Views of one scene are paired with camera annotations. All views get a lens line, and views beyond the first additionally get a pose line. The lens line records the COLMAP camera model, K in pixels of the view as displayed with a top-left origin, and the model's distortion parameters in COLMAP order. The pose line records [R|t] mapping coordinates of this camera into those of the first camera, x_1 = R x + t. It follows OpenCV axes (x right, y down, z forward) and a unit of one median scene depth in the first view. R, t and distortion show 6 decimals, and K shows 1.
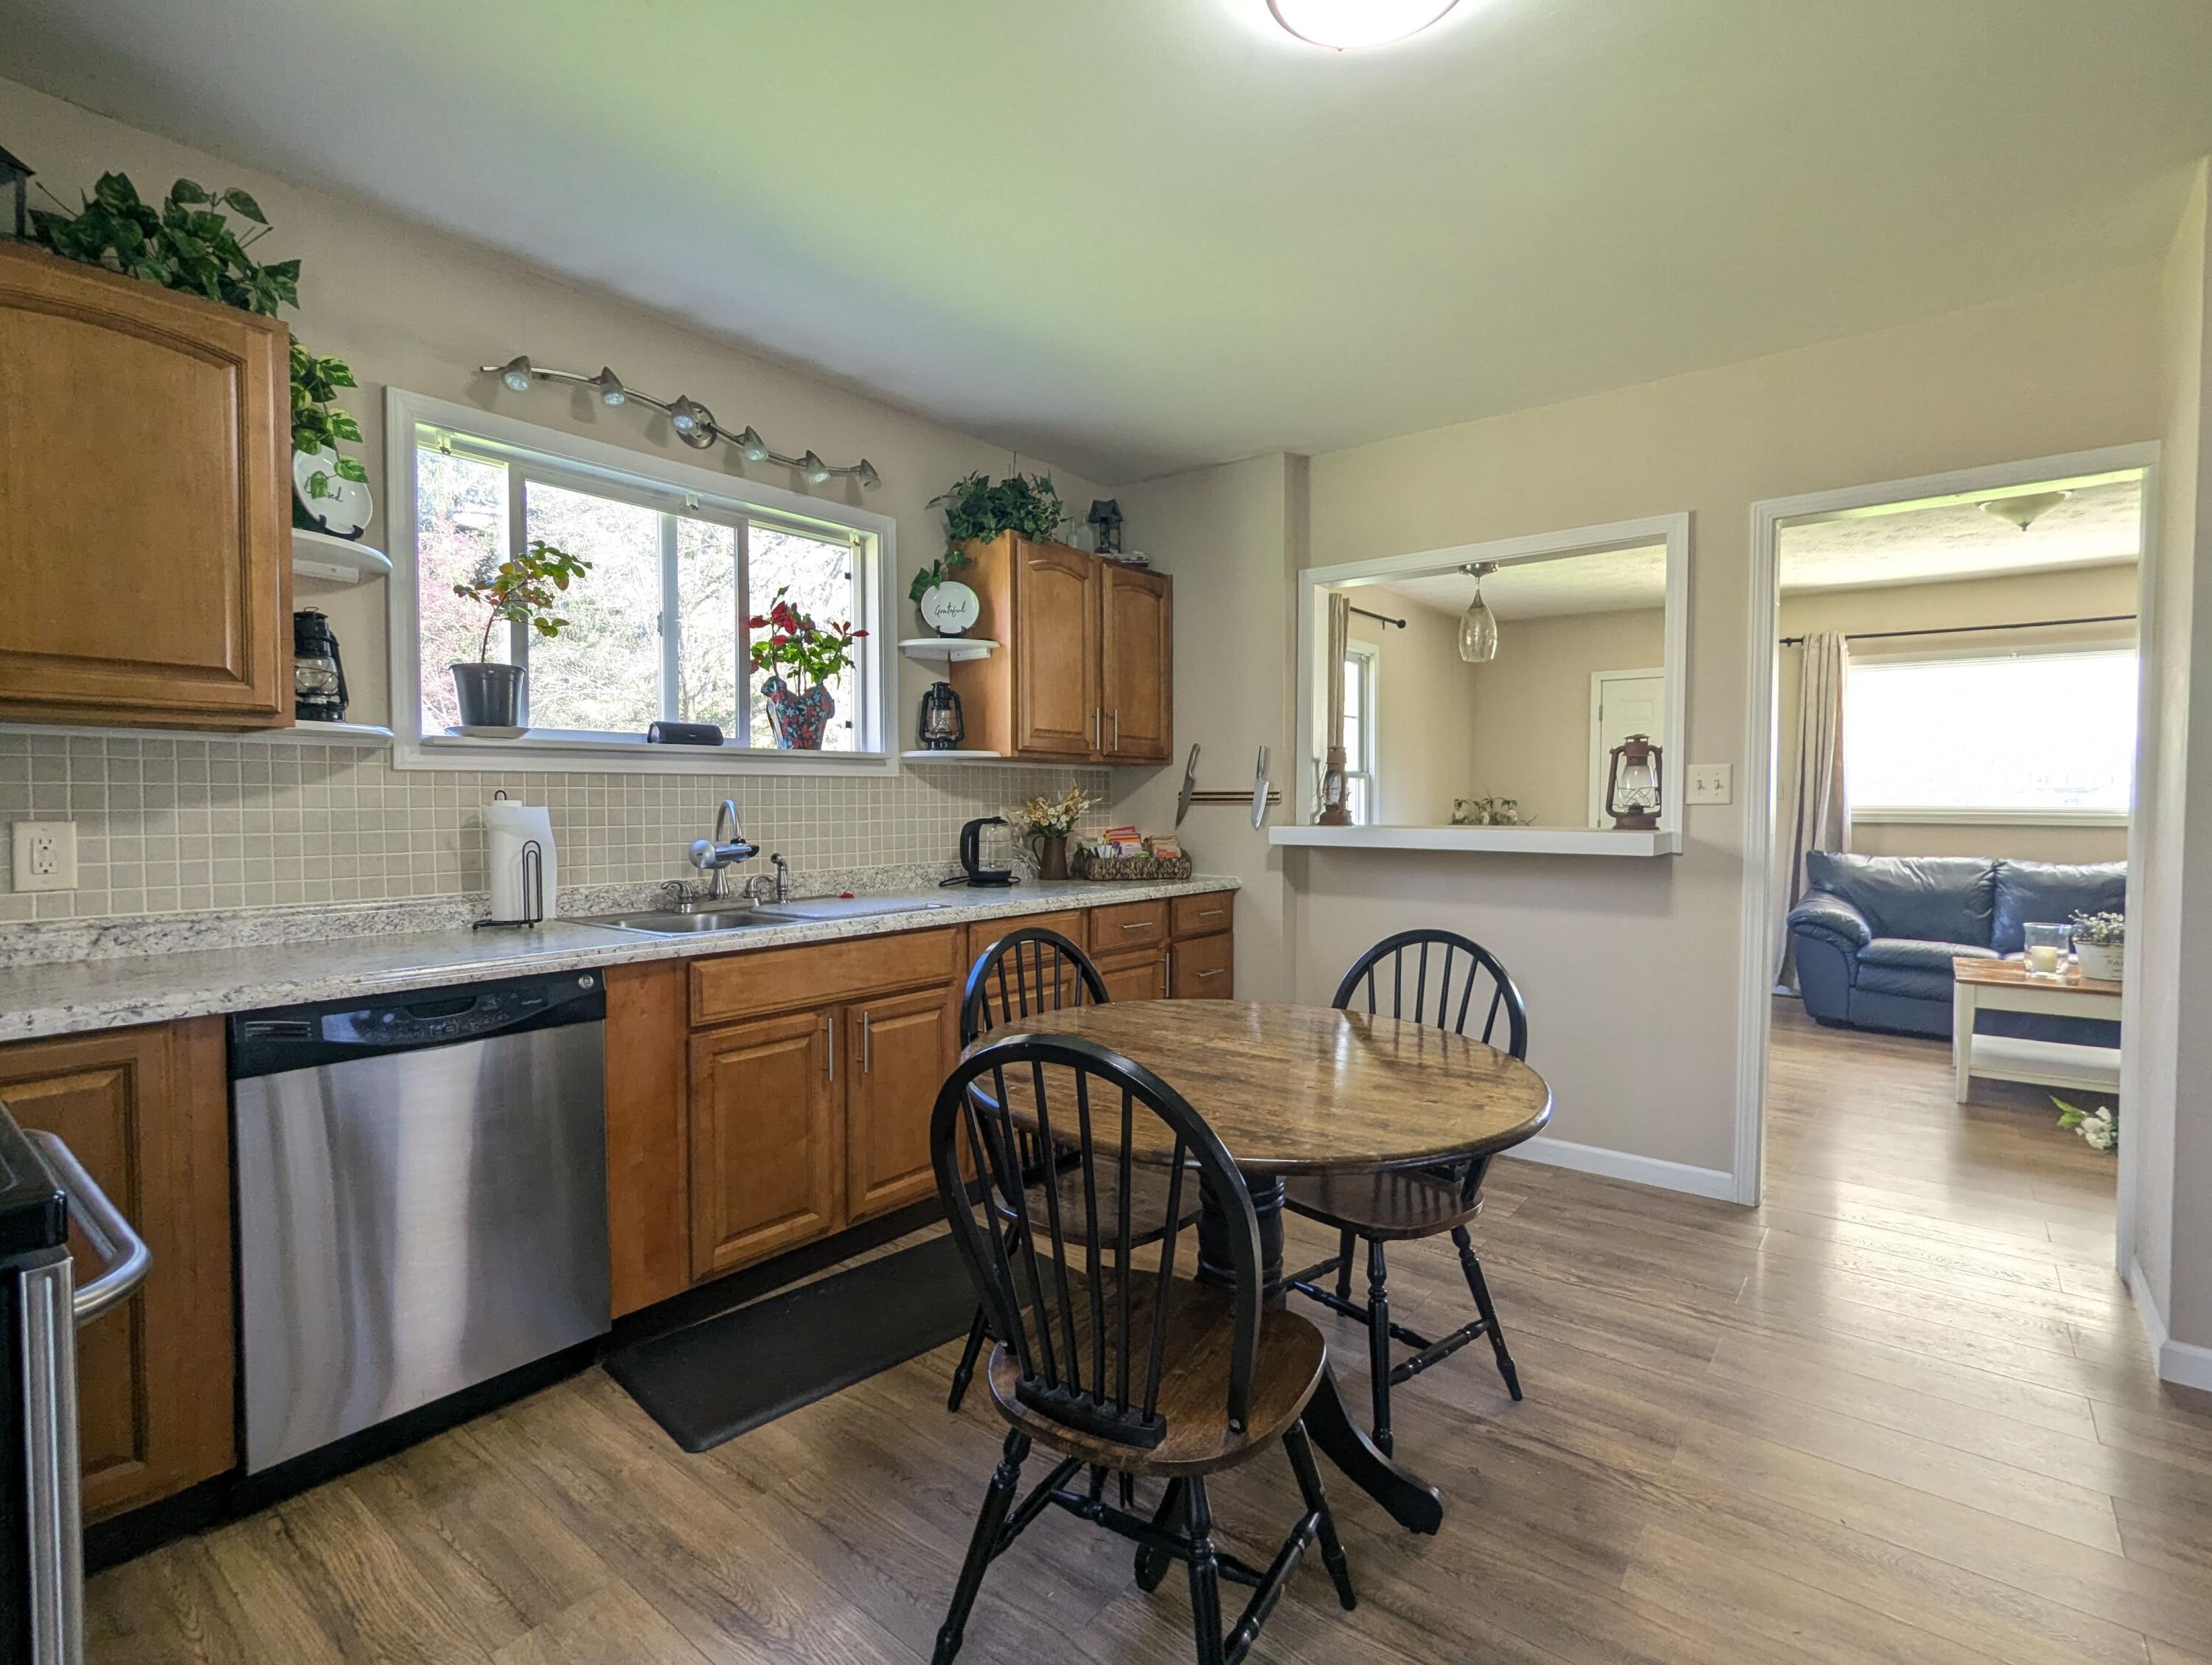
lens RADIAL K [[1046.0, 0, 1112.6], [0, 1046.0, 832.4], [0, 0, 1]] dist [0.001463, 0.001471]
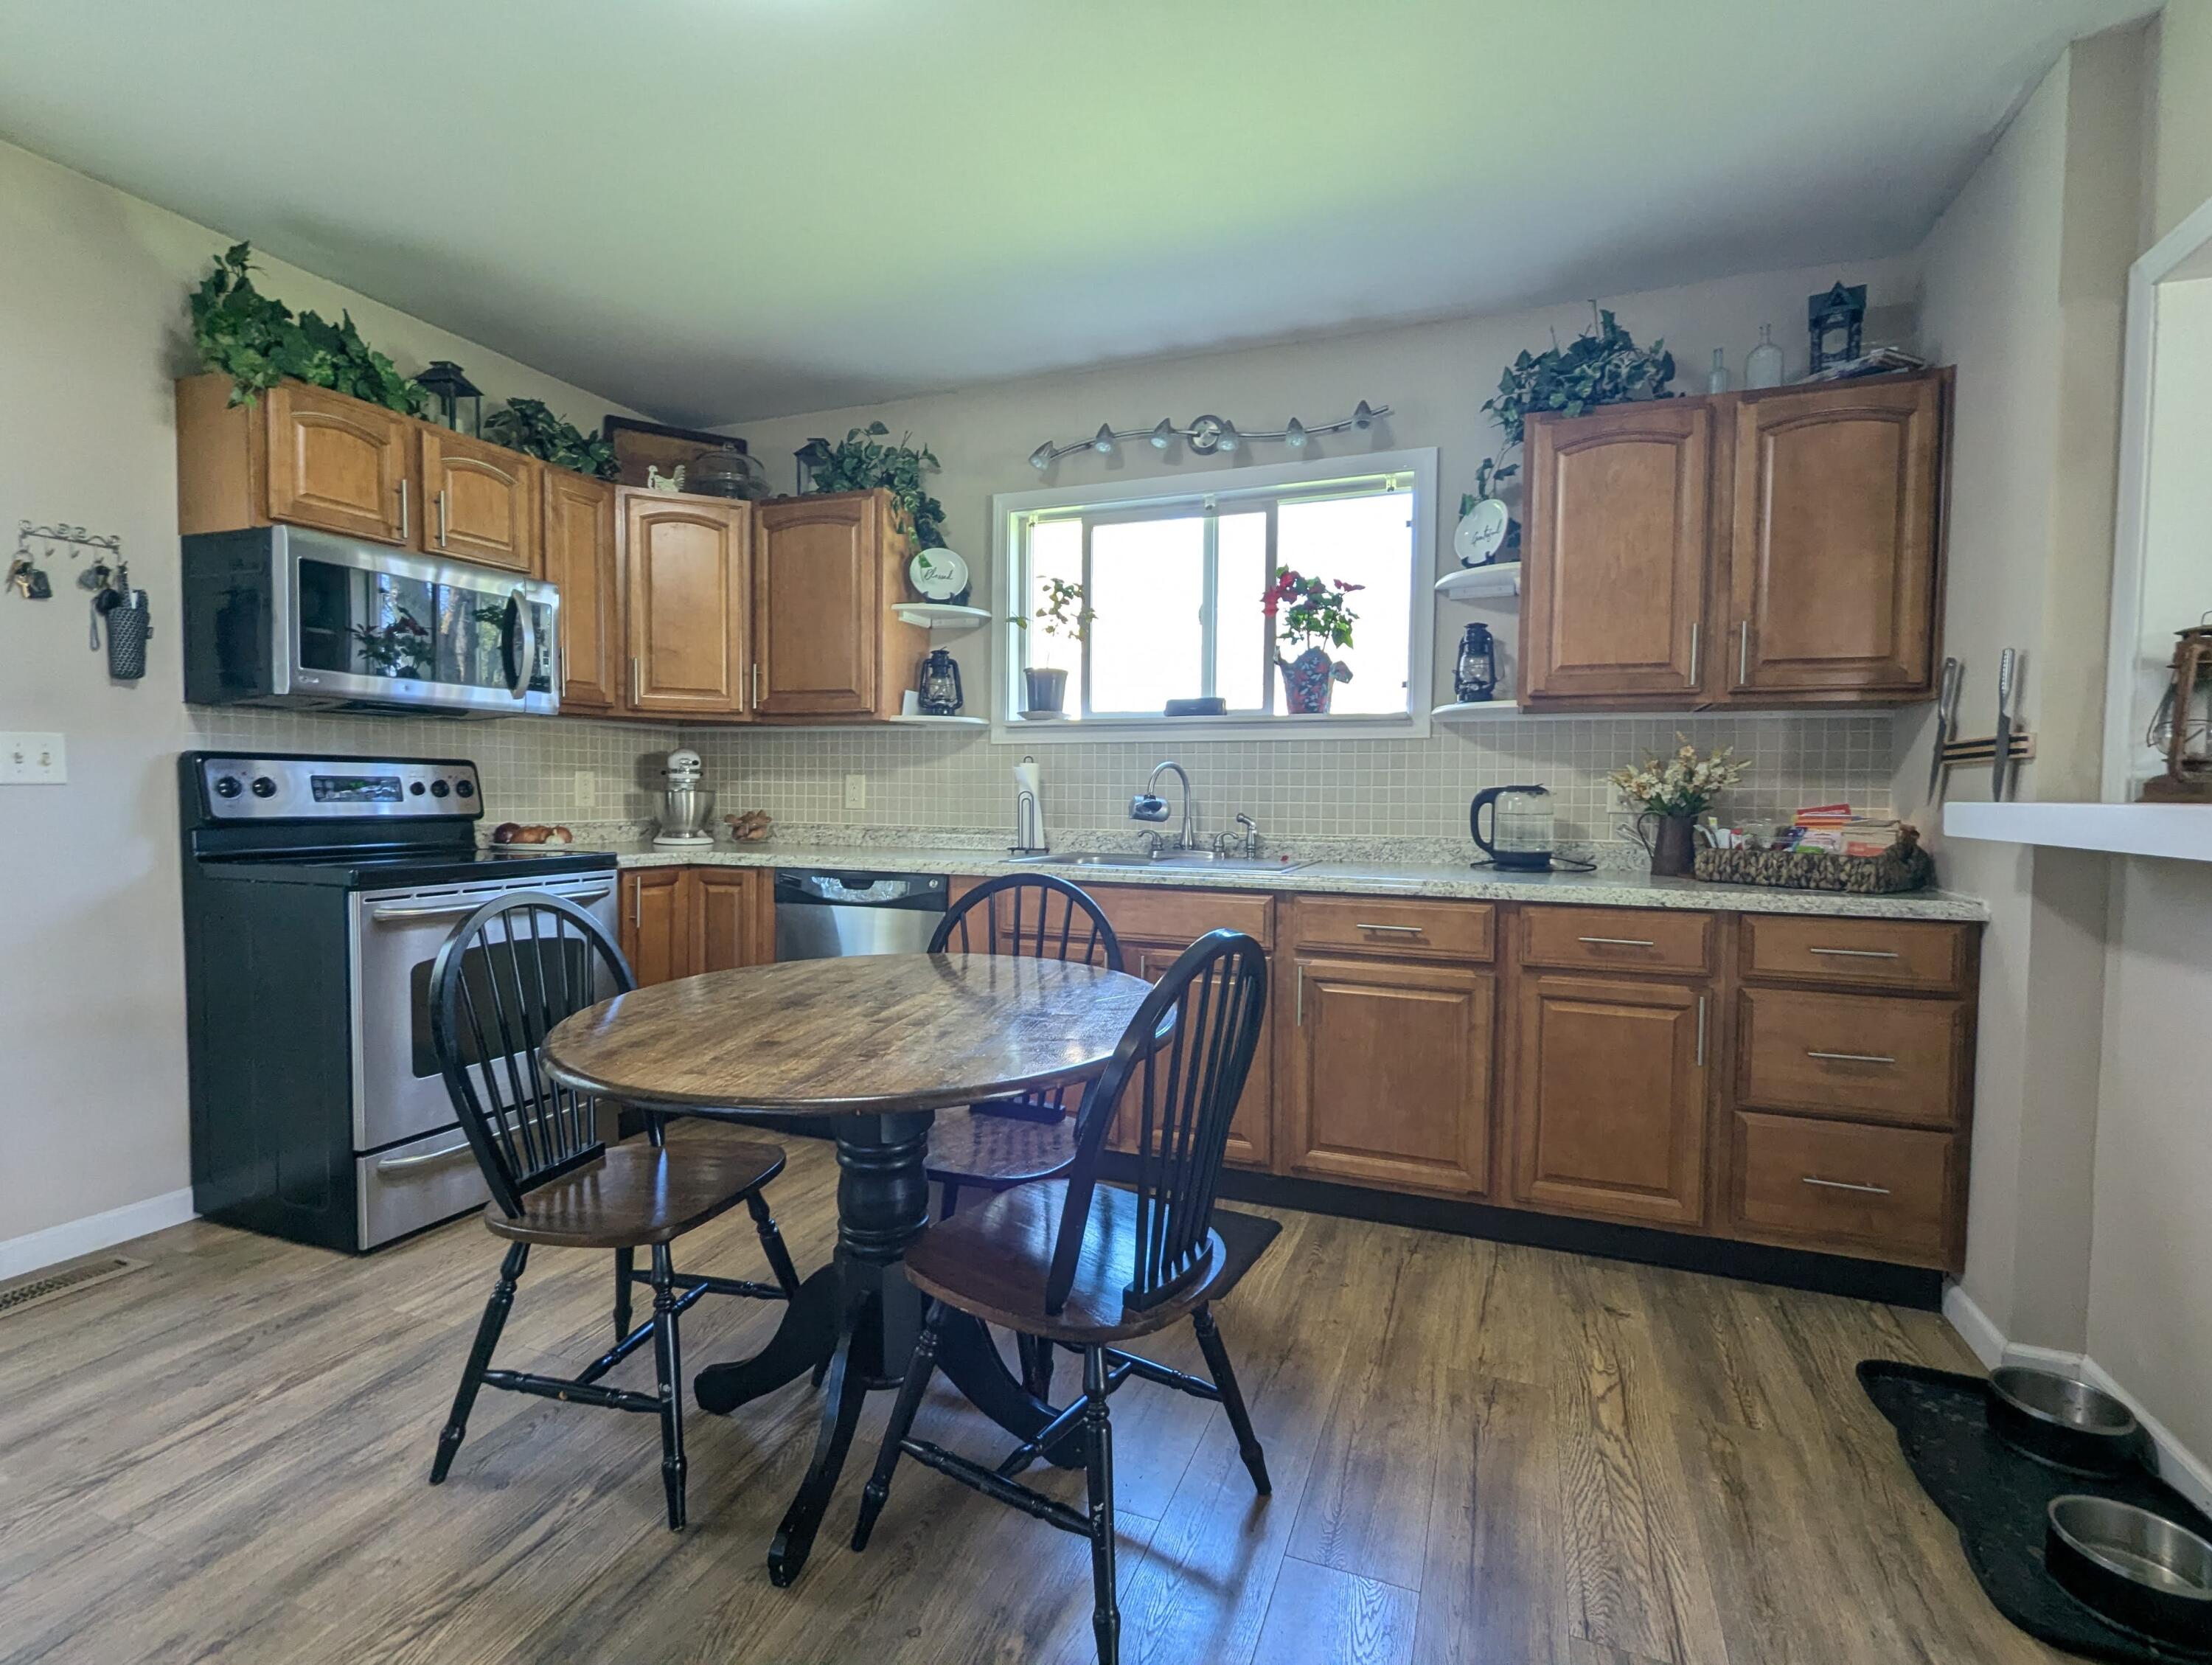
lens RADIAL K [[1046.0, 0, 1109.0], [0, 1046.0, 834.3], [0, 0, 1]] dist [0.001463, 0.001471]
pose [[0.296670, 0.039535, -0.954162, 0.626743], [-0.040873, 0.998753, 0.028674, 0.015758], [0.954105, 0.030493, 0.297915, 0.533323]]
